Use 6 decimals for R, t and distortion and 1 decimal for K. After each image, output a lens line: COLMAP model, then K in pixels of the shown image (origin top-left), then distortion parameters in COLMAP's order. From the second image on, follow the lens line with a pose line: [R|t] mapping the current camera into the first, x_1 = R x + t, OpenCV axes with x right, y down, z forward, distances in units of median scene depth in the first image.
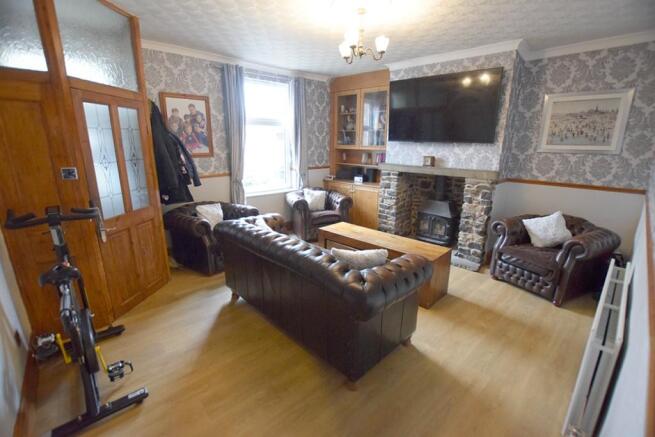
lens RADIAL K [[292.8, 0, 328.3], [0, 292.8, 219.3], [0, 0, 1]] dist [-0.016739, 0.000595]
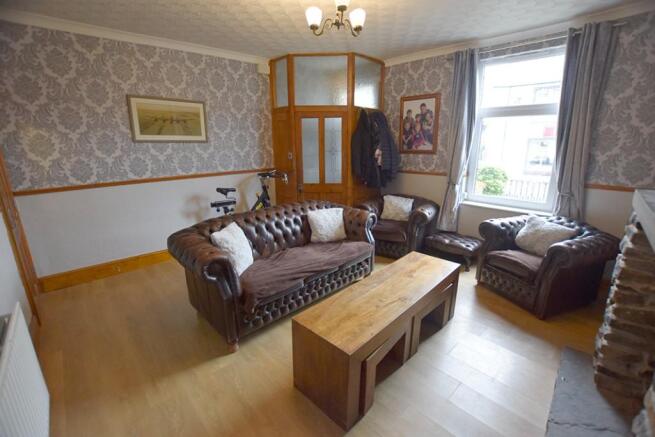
lens RADIAL K [[292.8, 0, 327.2], [0, 292.8, 217.2], [0, 0, 1]] dist [-0.016739, 0.000595]
pose [[-0.000524, 0.247840, -0.968801, 0.641997], [-0.249354, 0.938166, 0.240138, -0.169685], [0.968412, 0.241700, 0.061308, 0.674043]]
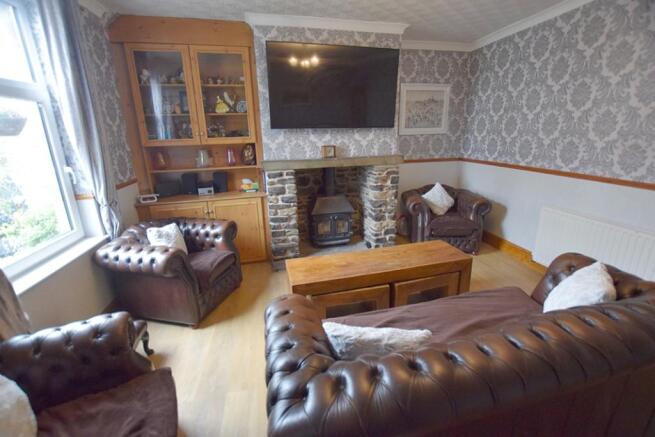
lens RADIAL K [[292.8, 0, 326.3], [0, 292.8, 216.2], [0, 0, 1]] dist [-0.016739, 0.000595]
pose [[0.525665, -0.258883, 0.810343, -0.396359], [0.245313, 0.958235, 0.146997, -0.154151], [-0.814554, 0.121516, 0.567217, 0.584045]]
